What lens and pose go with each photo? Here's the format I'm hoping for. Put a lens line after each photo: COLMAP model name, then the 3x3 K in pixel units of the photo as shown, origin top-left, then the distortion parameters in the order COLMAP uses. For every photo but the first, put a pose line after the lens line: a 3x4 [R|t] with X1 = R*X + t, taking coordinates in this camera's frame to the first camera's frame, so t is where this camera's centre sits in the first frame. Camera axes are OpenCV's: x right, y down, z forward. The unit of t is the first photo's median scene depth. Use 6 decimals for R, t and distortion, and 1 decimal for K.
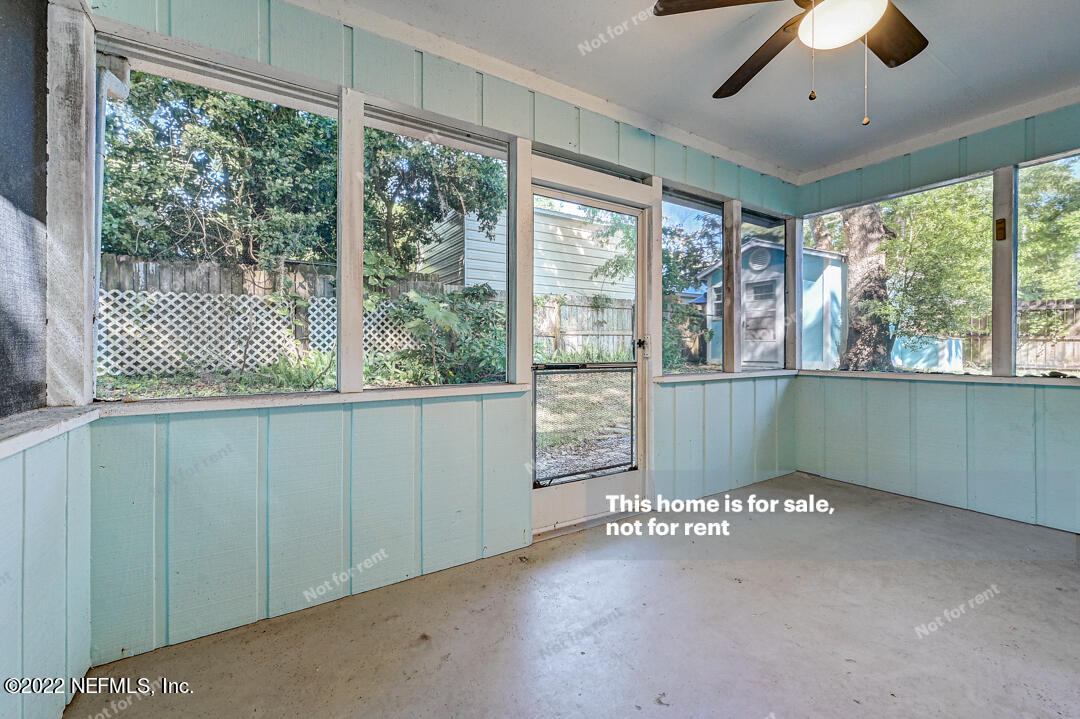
lens RADIAL K [[459.6, 0, 526.9], [0, 459.6, 346.5], [0, 0, 1]] dist [-0.003041, -0.000277]
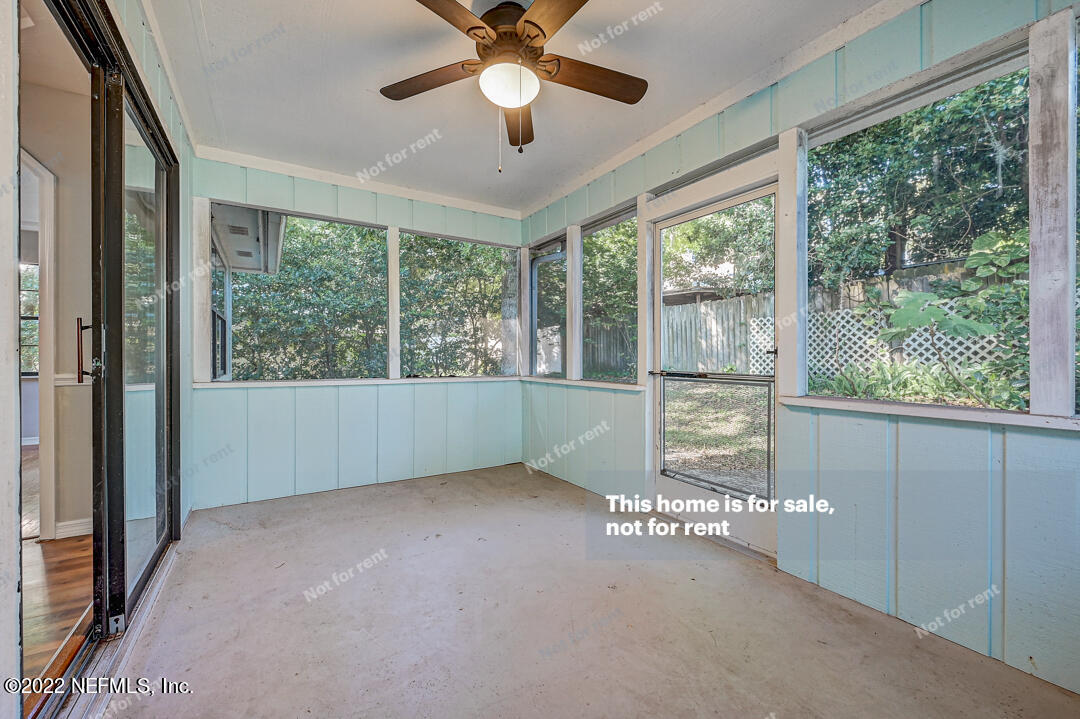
lens RADIAL K [[426.5, 0, 535.5], [0, 426.5, 359.3], [0, 0, 1]] dist [0.000365, 0.000085]
pose [[-0.013594, 0.004745, -0.999896, 0.967179], [0.003816, 0.999982, 0.004694, 0.000680], [0.999900, -0.003752, -0.013612, 0.583009]]
